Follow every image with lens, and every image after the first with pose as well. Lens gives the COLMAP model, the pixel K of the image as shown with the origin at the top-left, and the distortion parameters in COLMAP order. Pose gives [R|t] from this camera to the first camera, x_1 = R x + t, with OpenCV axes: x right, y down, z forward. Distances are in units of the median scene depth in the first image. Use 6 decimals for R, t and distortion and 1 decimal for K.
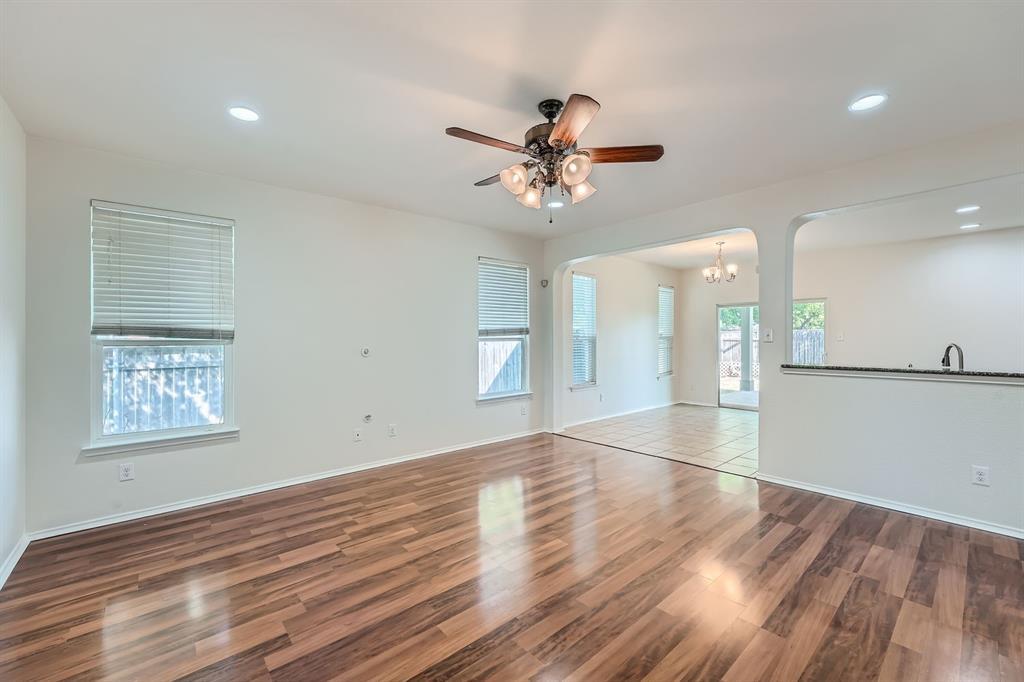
lens RADIAL K [[414.2, 0, 504.3], [0, 414.2, 339.9], [0, 0, 1]] dist [-0.023799, 0.004932]
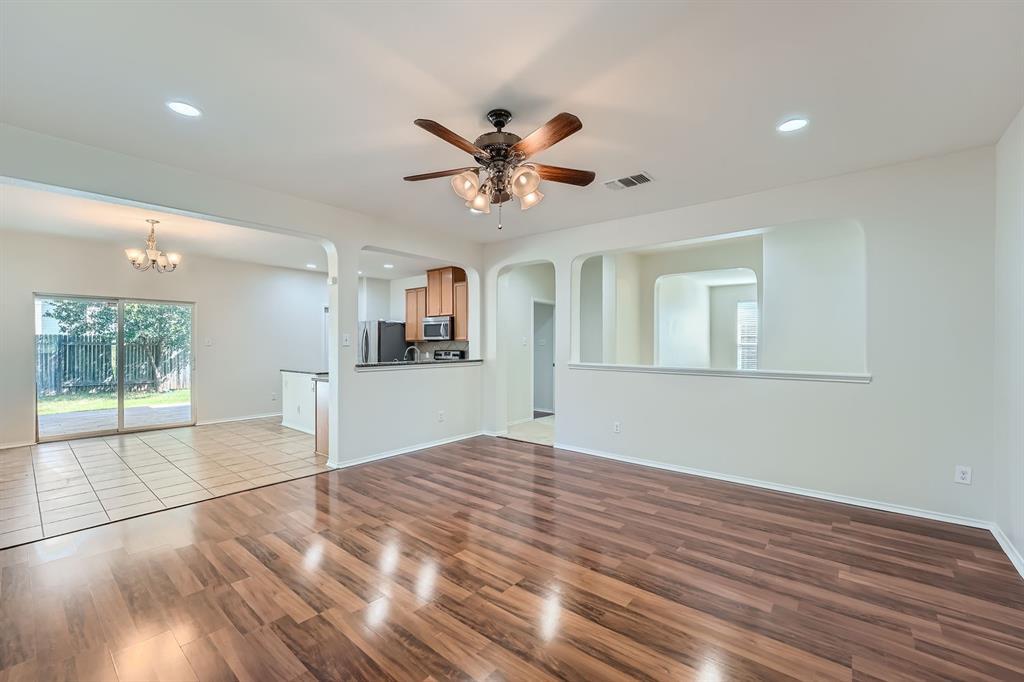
lens RADIAL K [[414.2, 0, 509.2], [0, 414.2, 347.2], [0, 0, 1]] dist [-0.023799, 0.004932]
pose [[-0.168694, -0.009494, 0.985623, -0.366865], [0.004081, 0.999938, 0.010331, -0.001108], [-0.985660, 0.005765, -0.168645, 0.473650]]
